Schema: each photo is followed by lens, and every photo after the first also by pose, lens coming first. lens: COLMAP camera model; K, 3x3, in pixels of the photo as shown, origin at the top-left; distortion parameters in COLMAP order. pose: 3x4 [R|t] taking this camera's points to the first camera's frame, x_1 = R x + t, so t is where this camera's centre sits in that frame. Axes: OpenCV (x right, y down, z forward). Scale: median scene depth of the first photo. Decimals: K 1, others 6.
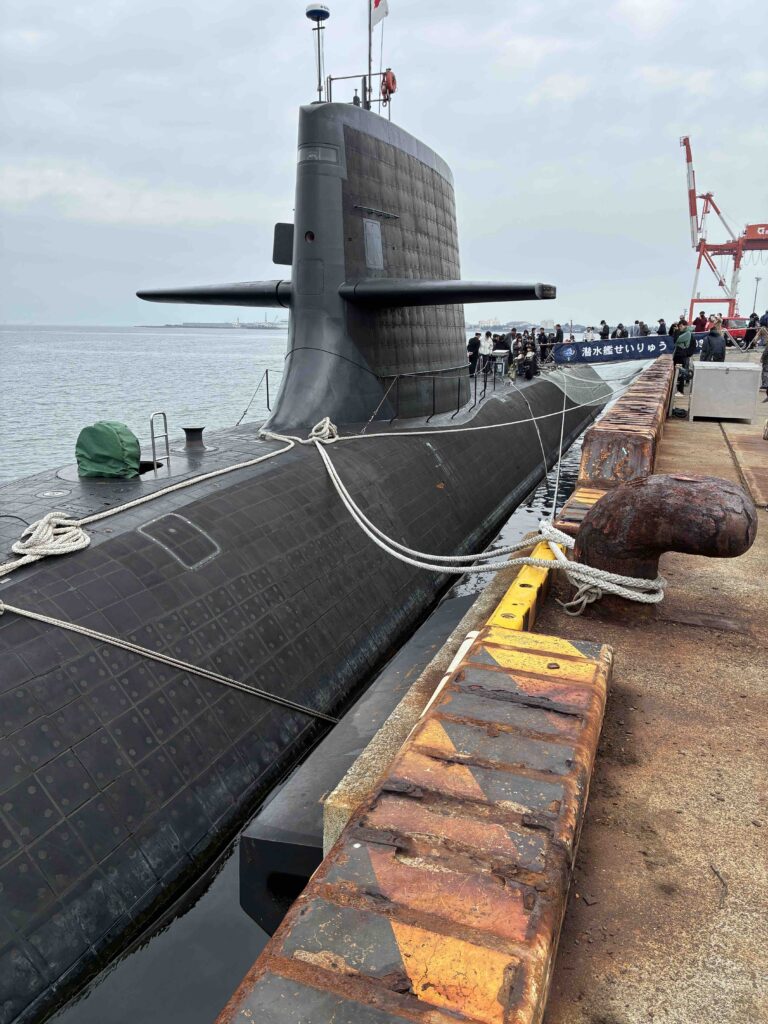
lens RADIAL K [[775.9, 0, 381.0], [0, 775.9, 516.7], [0, 0, 1]] dist [0.007480, -0.002074]
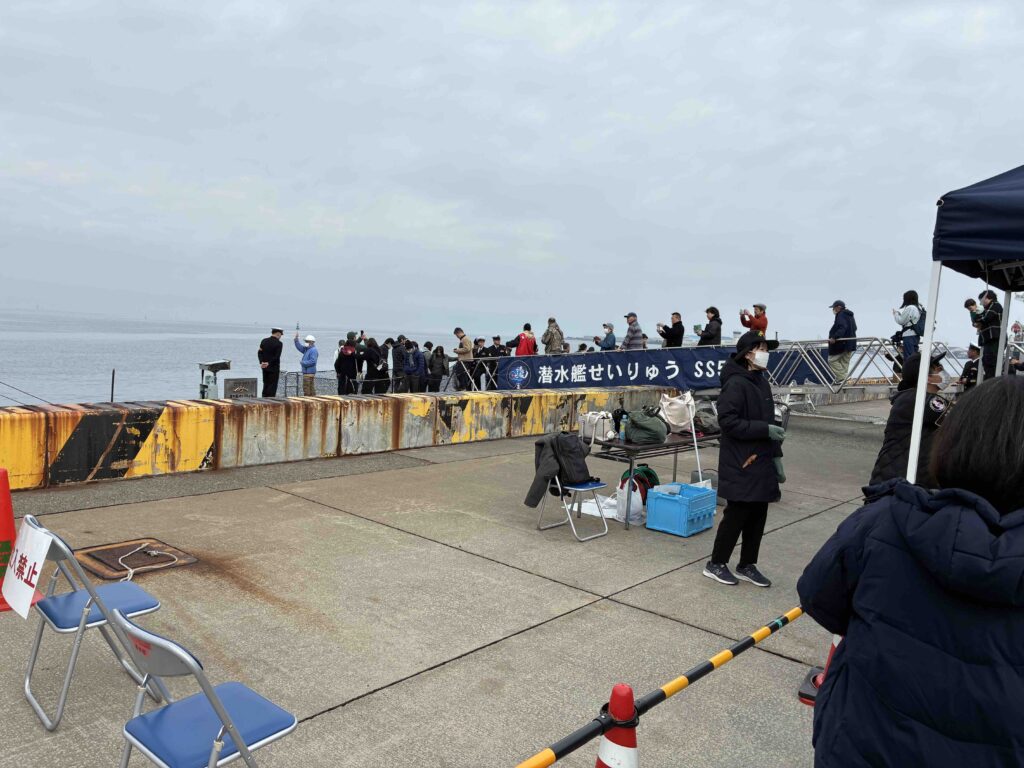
lens RADIAL K [[775.9, 0, 512.1], [0, 775.9, 385.8], [0, 0, 1]] dist [0.007480, -0.002074]
pose [[0.939505, 0.048706, -0.339056, 0.538867], [-0.112934, 0.978537, -0.172367, -0.142423], [0.323384, 0.200231, 0.924841, 0.646617]]
